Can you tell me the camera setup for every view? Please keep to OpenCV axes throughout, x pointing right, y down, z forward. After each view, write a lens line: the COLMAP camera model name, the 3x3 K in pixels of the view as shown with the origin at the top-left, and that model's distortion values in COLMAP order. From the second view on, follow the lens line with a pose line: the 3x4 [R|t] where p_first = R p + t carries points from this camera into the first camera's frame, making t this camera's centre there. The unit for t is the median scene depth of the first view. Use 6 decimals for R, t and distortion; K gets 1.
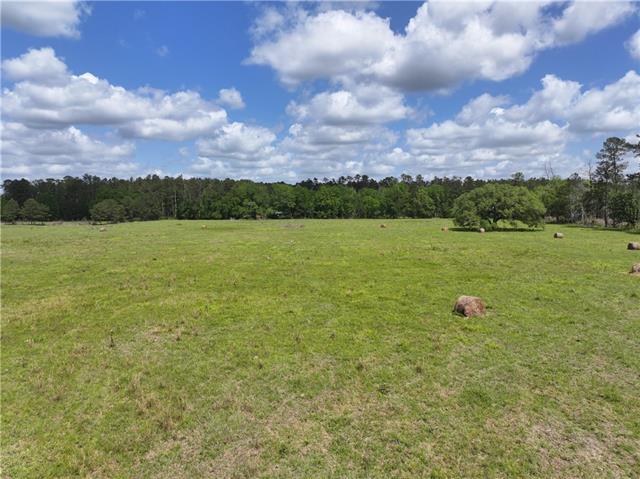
lens RADIAL K [[443.8, 0, 320.0], [0, 443.8, 239.5], [0, 0, 1]] dist [-0.009497, 0.001914]
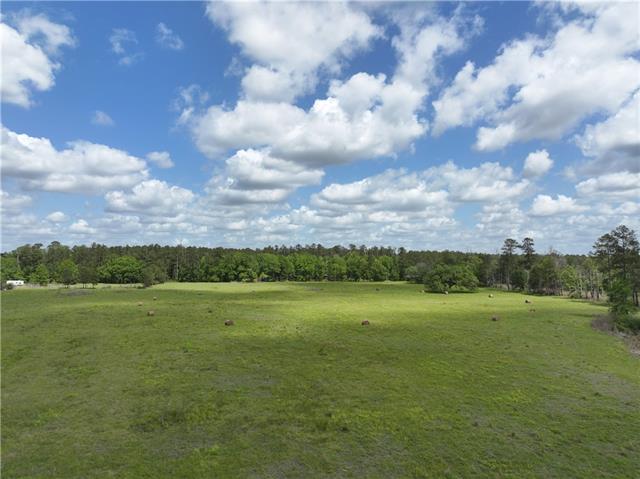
lens RADIAL K [[449.5, 0, 319.7], [0, 449.5, 245.0], [0, 0, 1]] dist [0.006745, 0.006737]
pose [[0.977056, 0.014945, 0.212459, -0.222444], [0.008956, 0.993770, -0.111092, -0.006607], [-0.212796, 0.110445, 0.970835, -0.281271]]
